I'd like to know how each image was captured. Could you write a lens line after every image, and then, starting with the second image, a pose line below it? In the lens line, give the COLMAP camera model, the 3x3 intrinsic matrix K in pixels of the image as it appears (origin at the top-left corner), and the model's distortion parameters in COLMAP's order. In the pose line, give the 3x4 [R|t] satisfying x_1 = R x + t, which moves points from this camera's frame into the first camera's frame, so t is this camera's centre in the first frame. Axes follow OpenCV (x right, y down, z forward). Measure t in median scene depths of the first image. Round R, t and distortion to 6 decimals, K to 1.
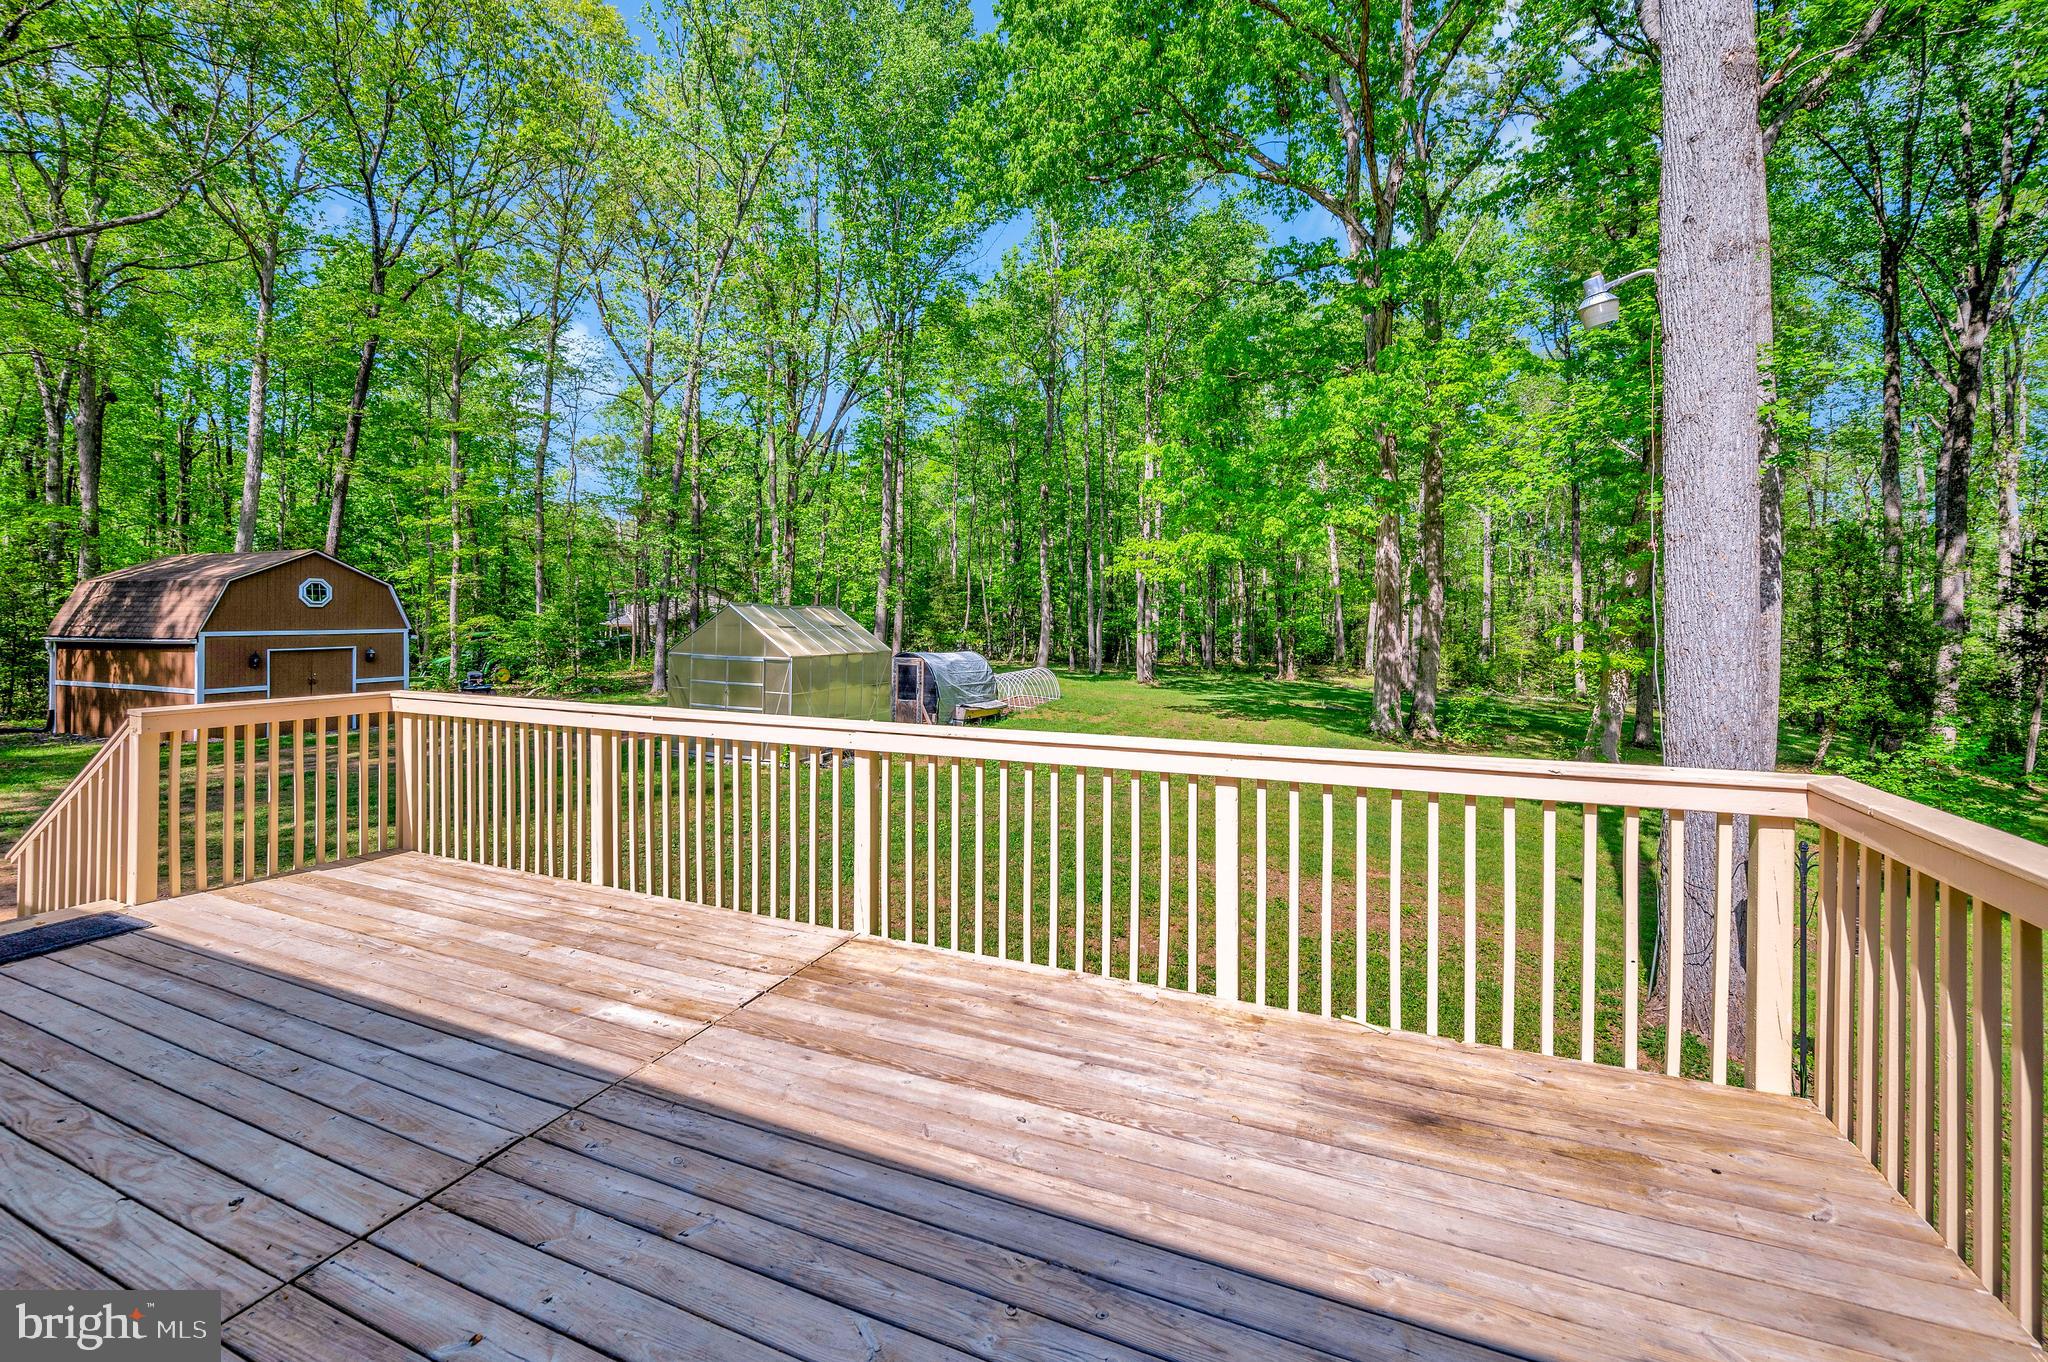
lens RADIAL K [[842.7, 0, 997.5], [0, 842.7, 624.5], [0, 0, 1]] dist [0.001700, 0.000540]
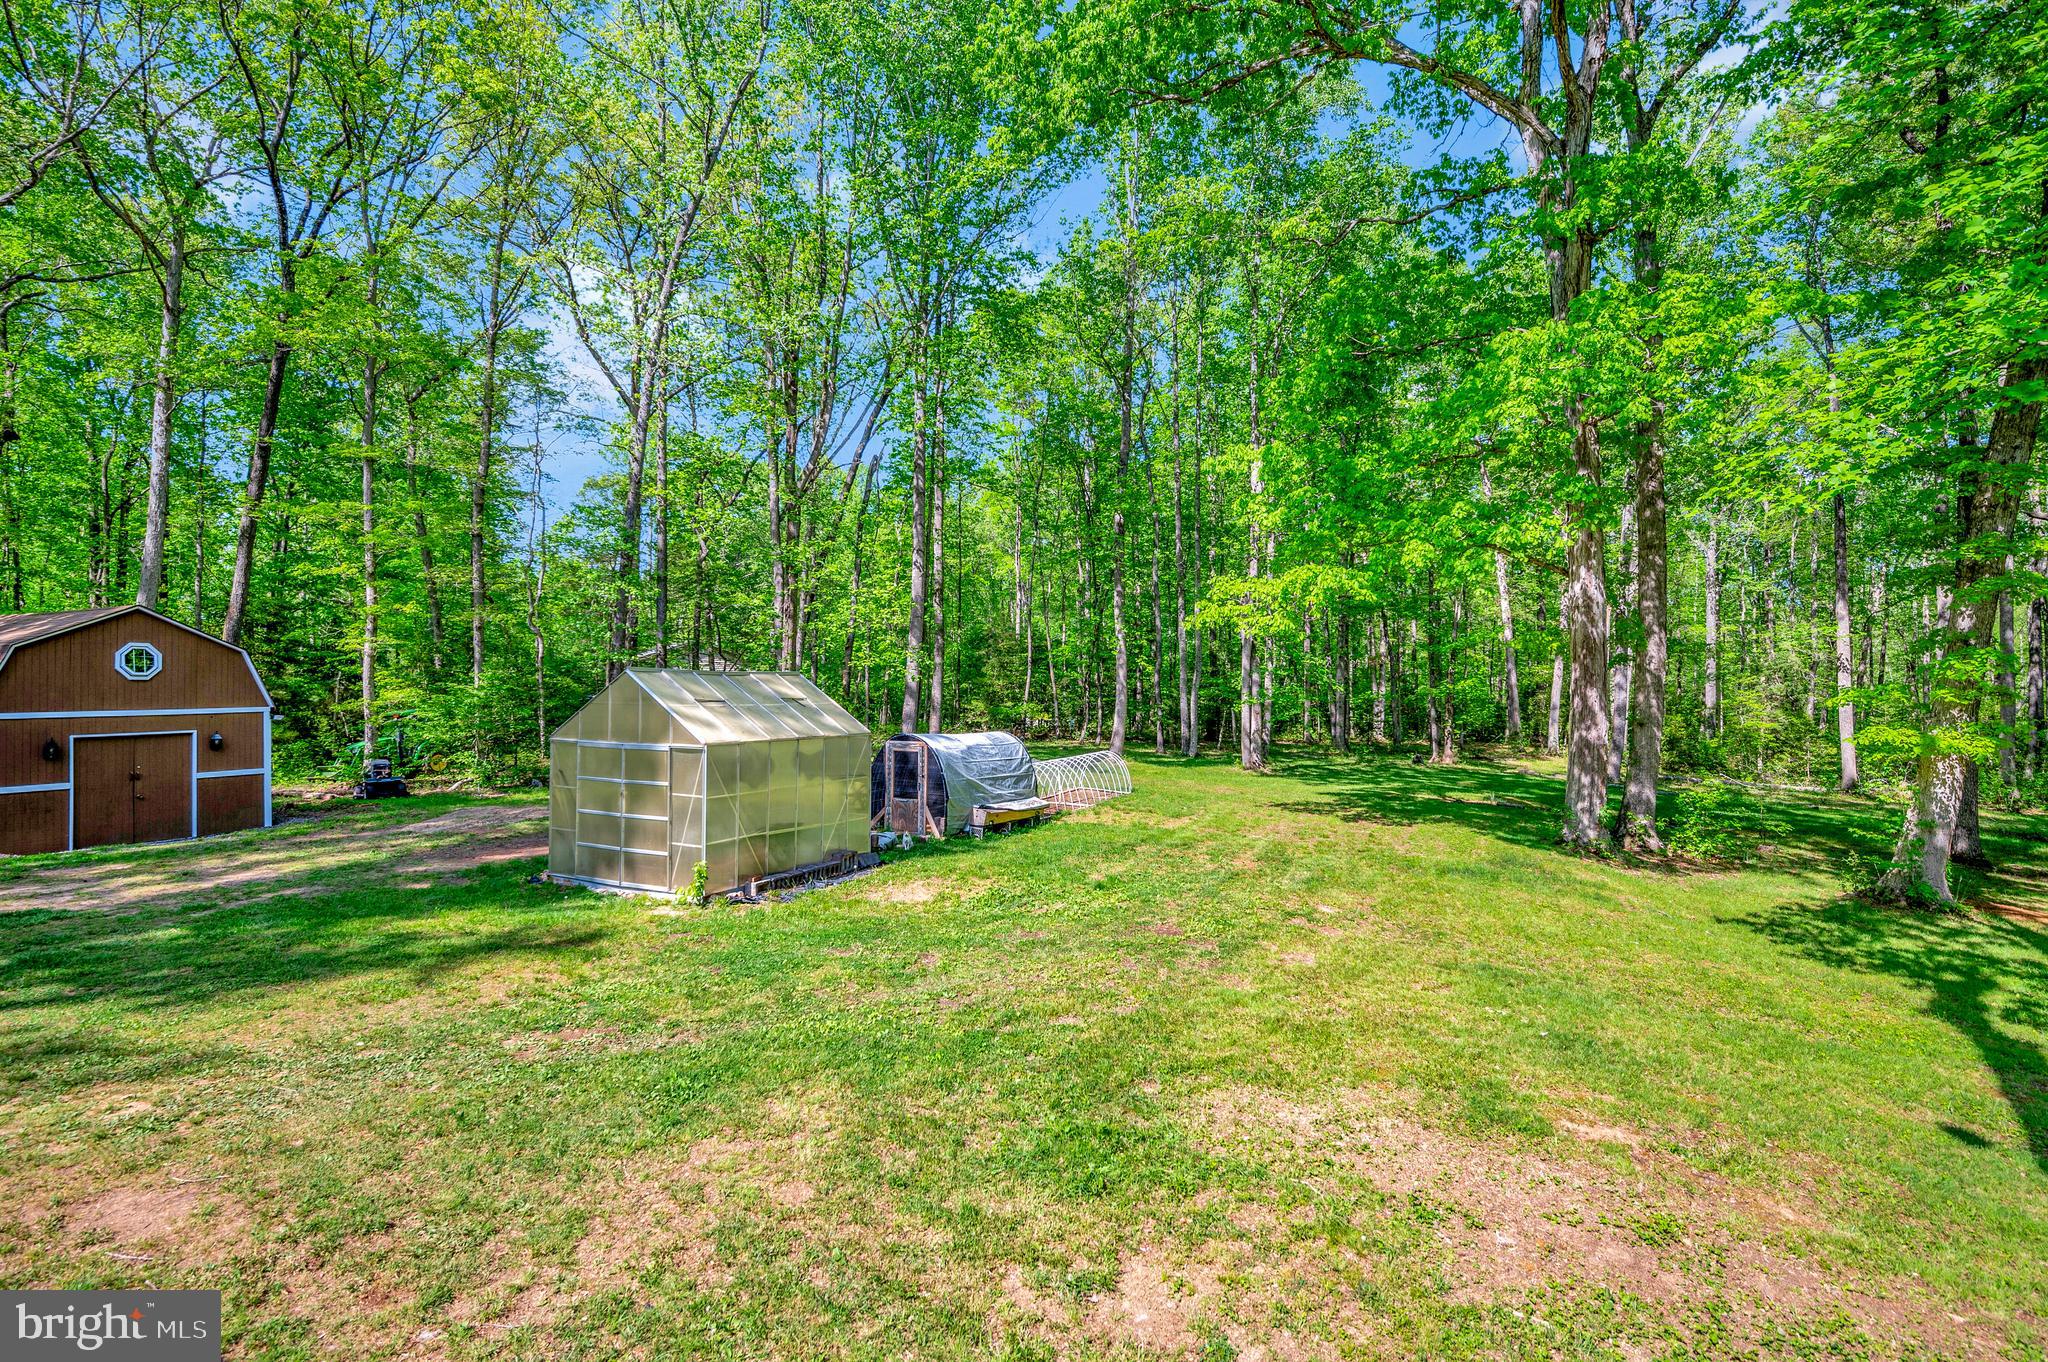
lens RADIAL K [[991.3, 0, 1015.3], [0, 991.3, 699.2], [0, 0, 1]] dist [0.001825, 0.000191]
pose [[0.996817, -0.007985, -0.079323, 0.042680], [0.008347, 0.999956, 0.004240, -0.000142], [0.079286, -0.004889, 0.996840, 0.110281]]
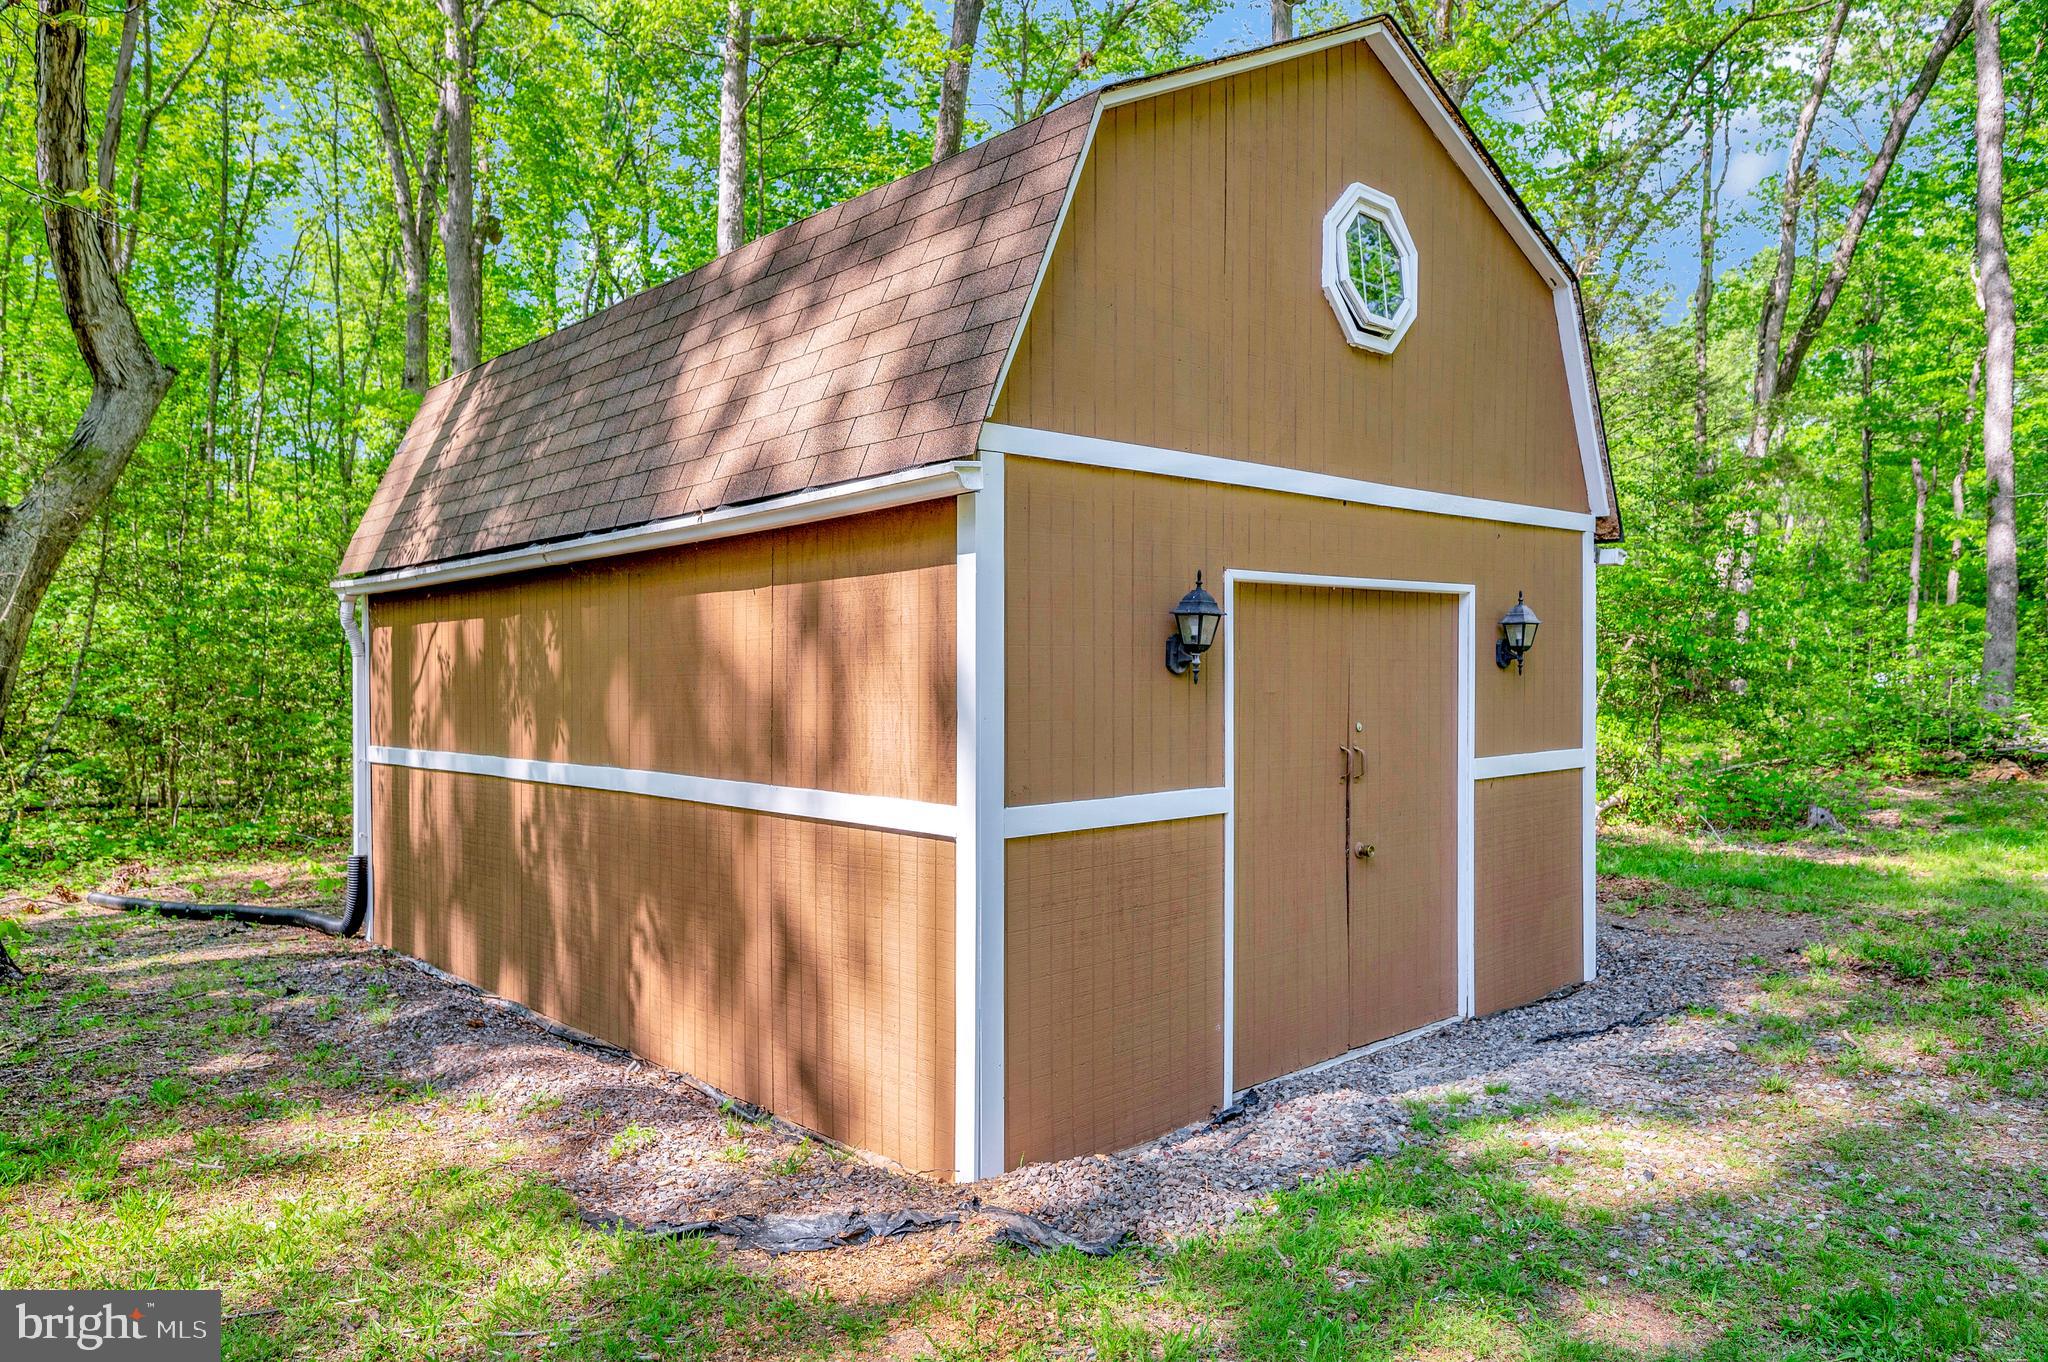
lens RADIAL K [[1322.5, 0, 1029.3], [0, 1322.5, 689.2], [0, 0, 1]] dist [-0.000469, 0.000010]
pose [[0.912740, -0.005153, -0.408509, -0.524280], [0.005885, 0.999983, 0.000534, 0.034990], [0.408499, -0.002891, 0.912754, 0.492486]]
